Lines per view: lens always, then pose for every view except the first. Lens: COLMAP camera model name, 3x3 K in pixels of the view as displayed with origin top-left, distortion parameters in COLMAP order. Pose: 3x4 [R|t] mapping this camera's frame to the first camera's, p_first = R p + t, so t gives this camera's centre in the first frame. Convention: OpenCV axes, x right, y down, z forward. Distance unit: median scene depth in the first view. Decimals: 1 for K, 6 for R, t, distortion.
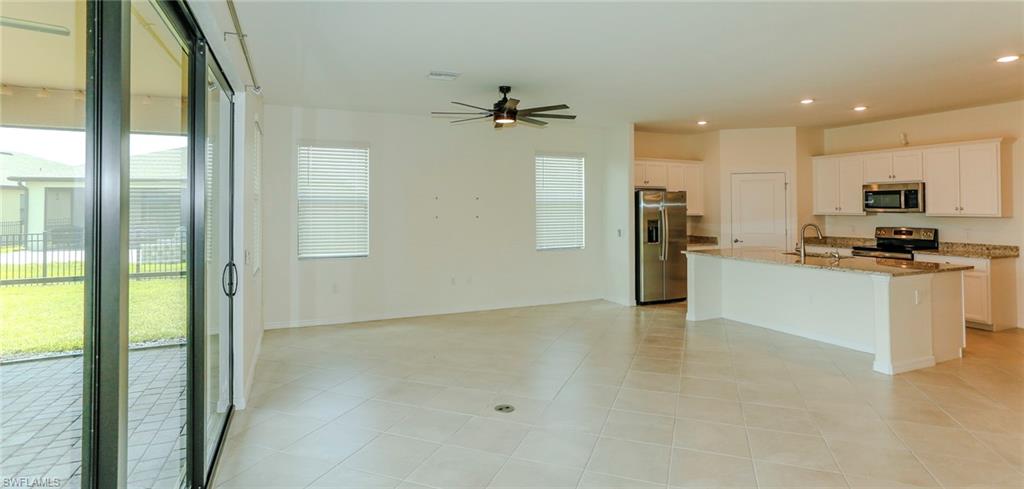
lens RADIAL K [[510.4, 0, 517.6], [0, 510.4, 195.5], [0, 0, 1]] dist [-0.000977, 0.019872]
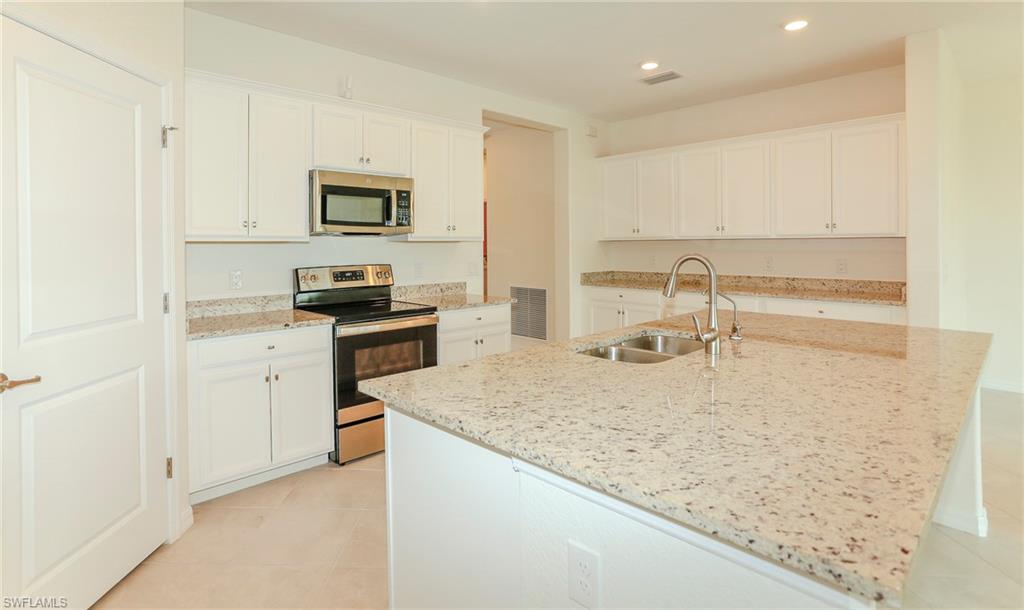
lens RADIAL K [[526.3, 0, 496.3], [0, 526.3, 244.5], [0, 0, 1]] dist [-0.019010, 0.000280]
pose [[-0.315225, 0.002789, 0.949013, 0.218241], [-0.013912, 0.999875, -0.007559, 0.043154], [-0.948915, -0.015585, -0.315146, 1.007203]]
